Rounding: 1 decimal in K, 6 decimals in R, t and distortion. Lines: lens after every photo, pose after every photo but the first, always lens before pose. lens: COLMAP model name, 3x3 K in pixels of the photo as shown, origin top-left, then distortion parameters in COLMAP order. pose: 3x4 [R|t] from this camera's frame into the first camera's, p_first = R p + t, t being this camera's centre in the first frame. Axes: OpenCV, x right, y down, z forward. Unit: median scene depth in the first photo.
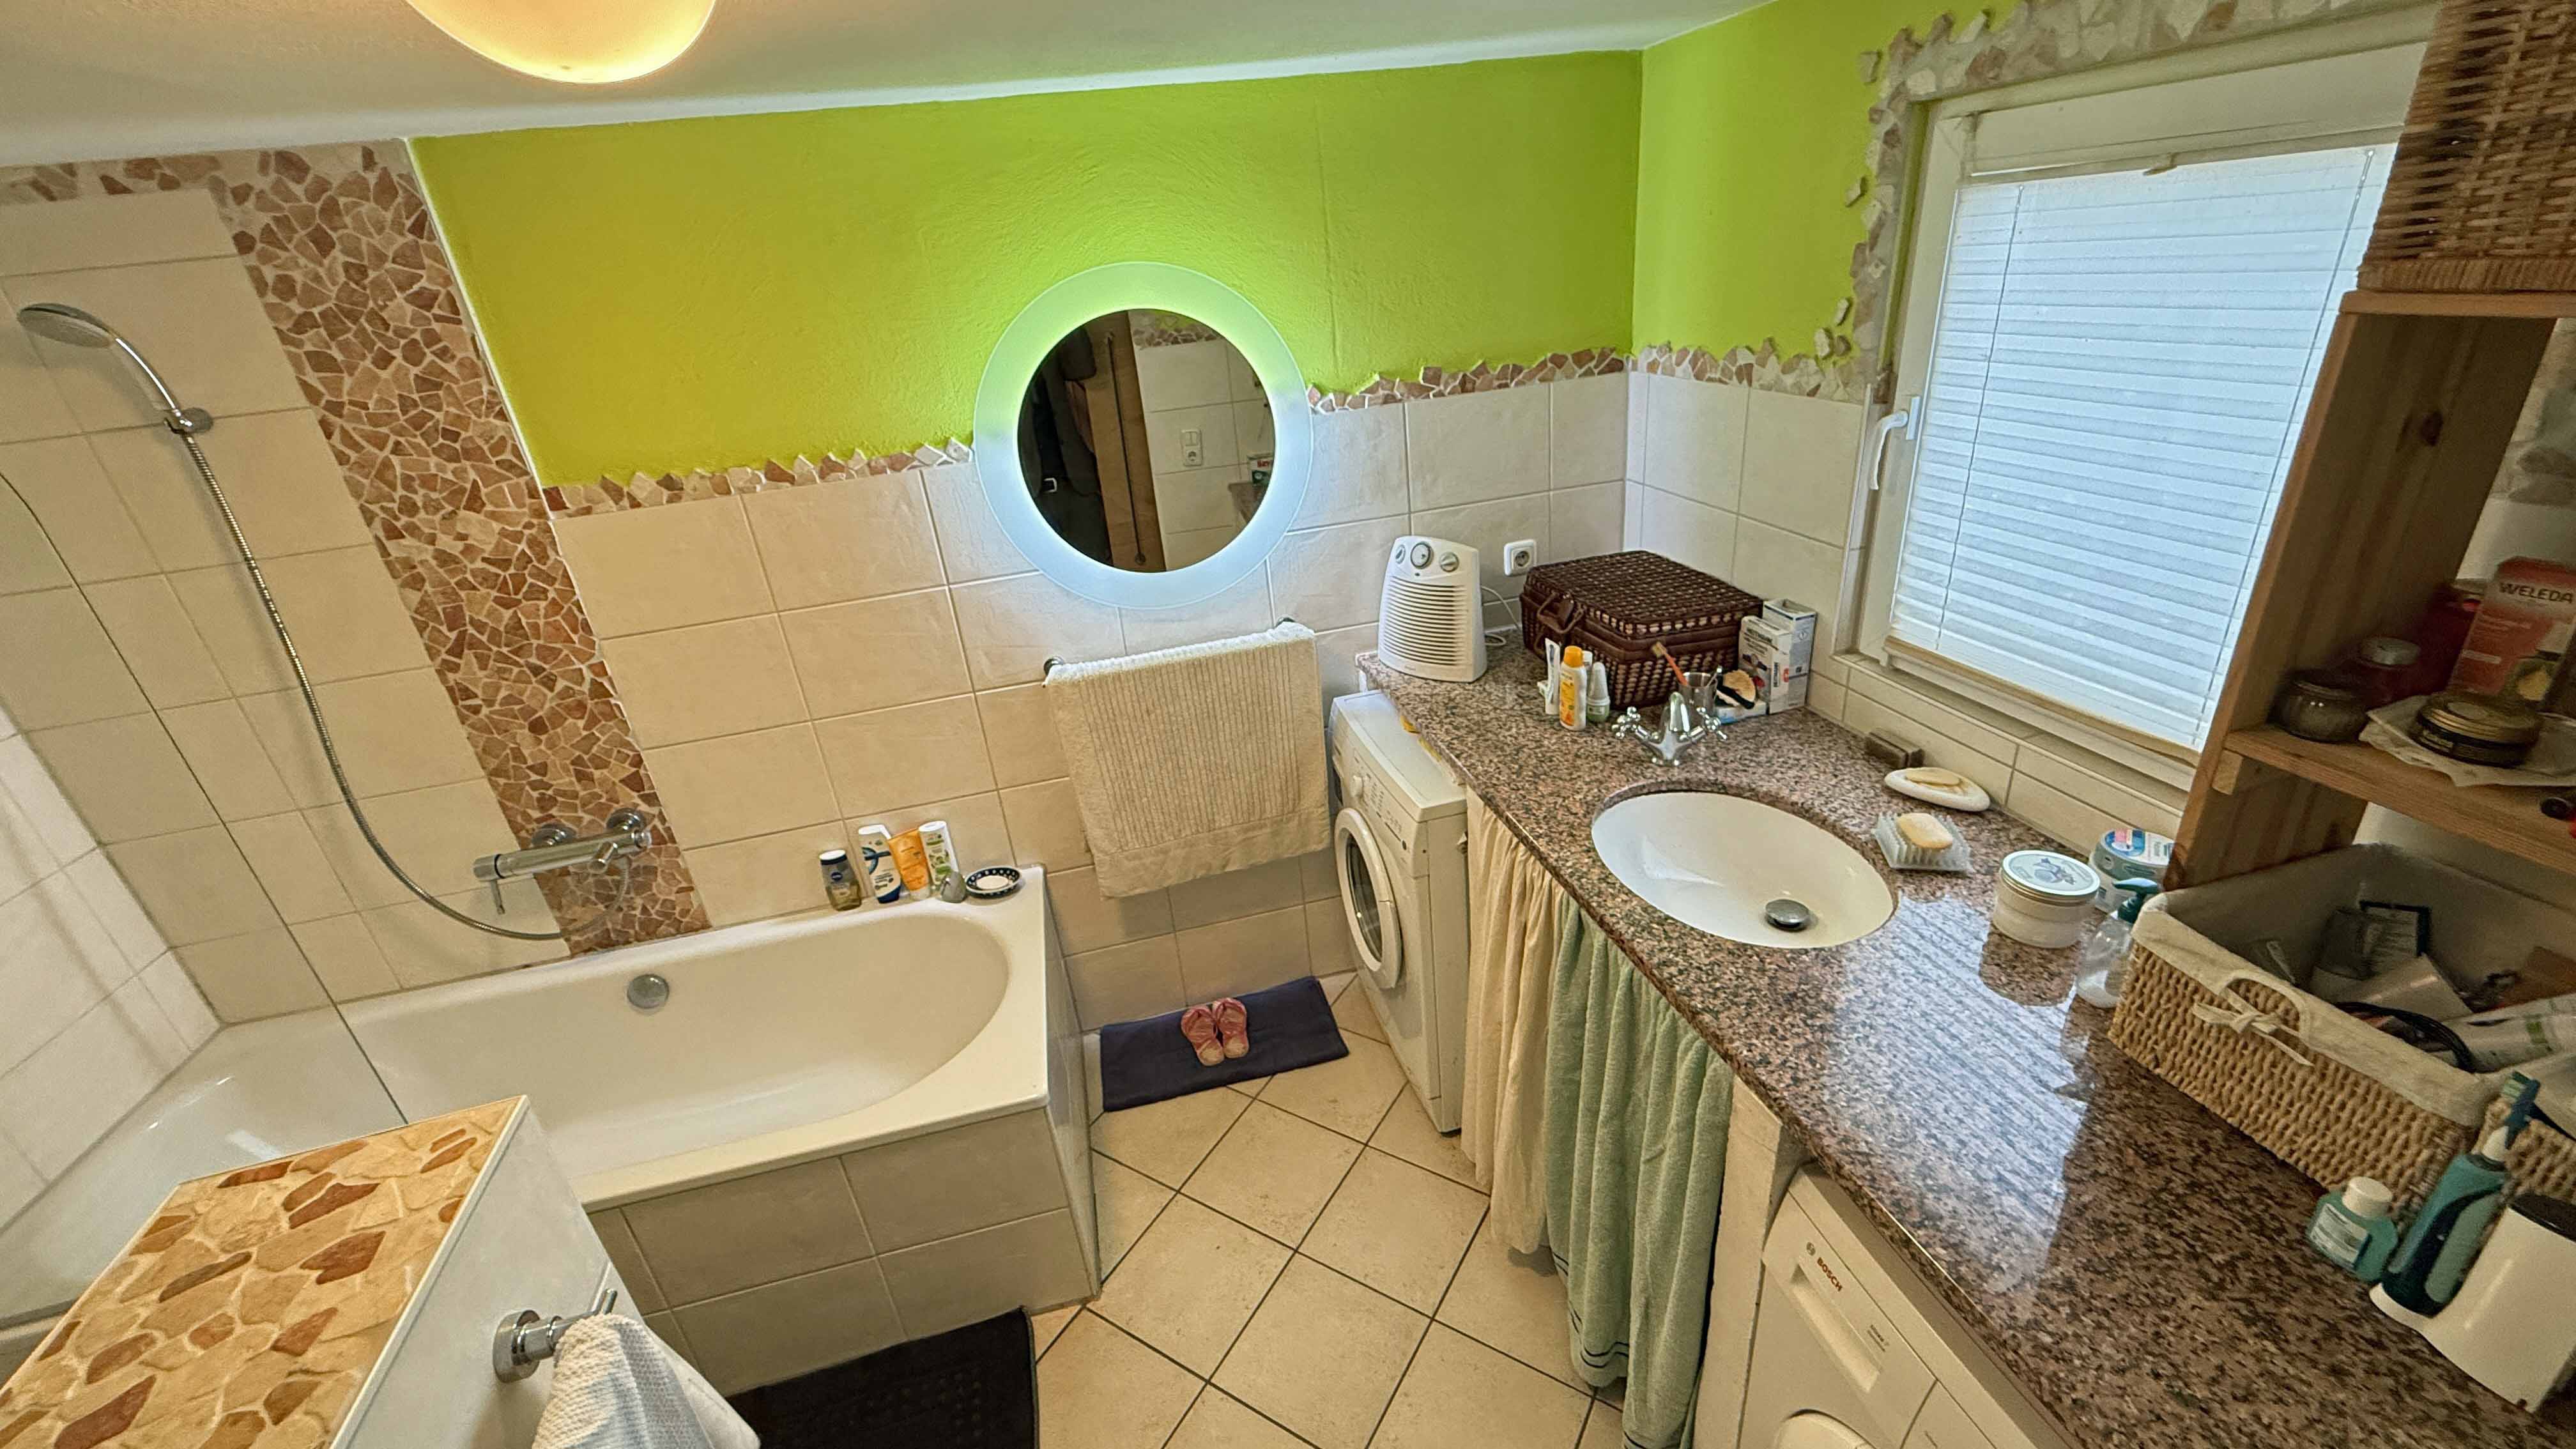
lens RADIAL K [[1024.7, 0, 1288.0], [0, 1024.7, 724.5], [0, 0, 1]] dist [-0.000784, -0.000350]
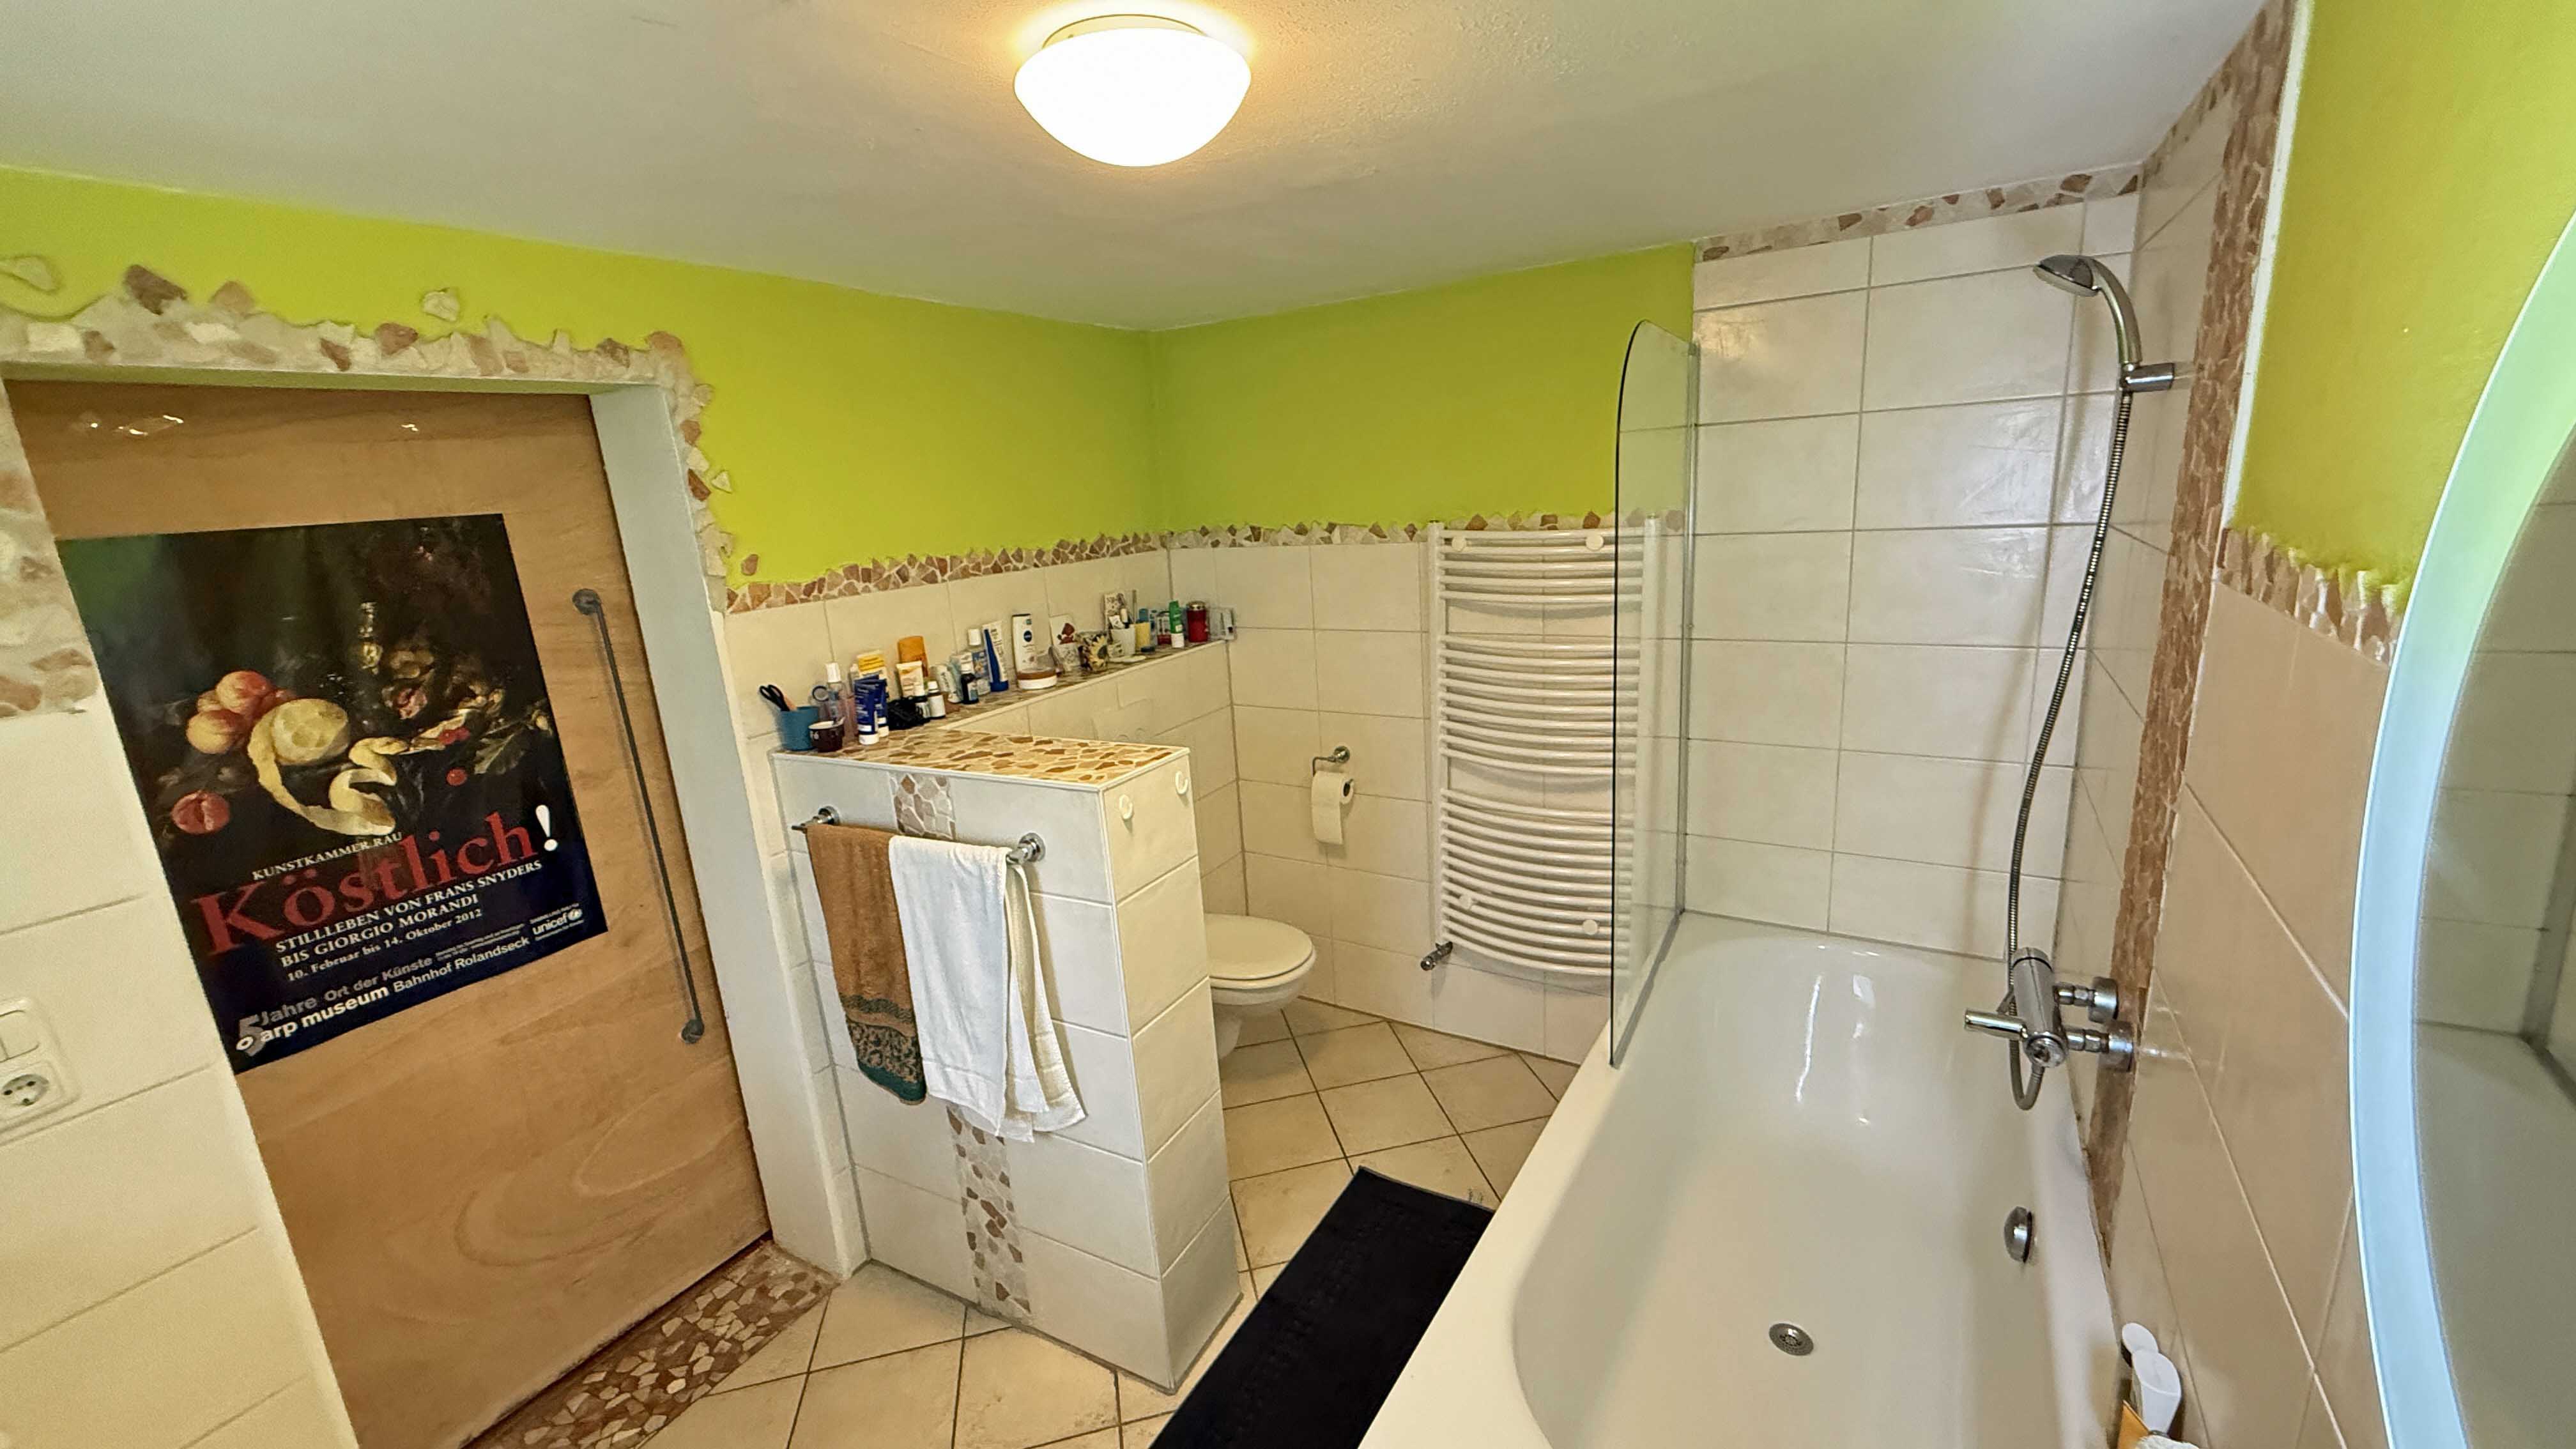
lens RADIAL K [[1024.7, 0, 1288.0], [0, 1024.7, 724.5], [0, 0, 1]] dist [-0.000784, -0.000350]
pose [[-0.696914, 0.298668, -0.652004, 0.187602], [-0.176624, 0.809668, 0.559680, -0.873120], [0.695065, 0.505208, -0.511517, 2.285886]]
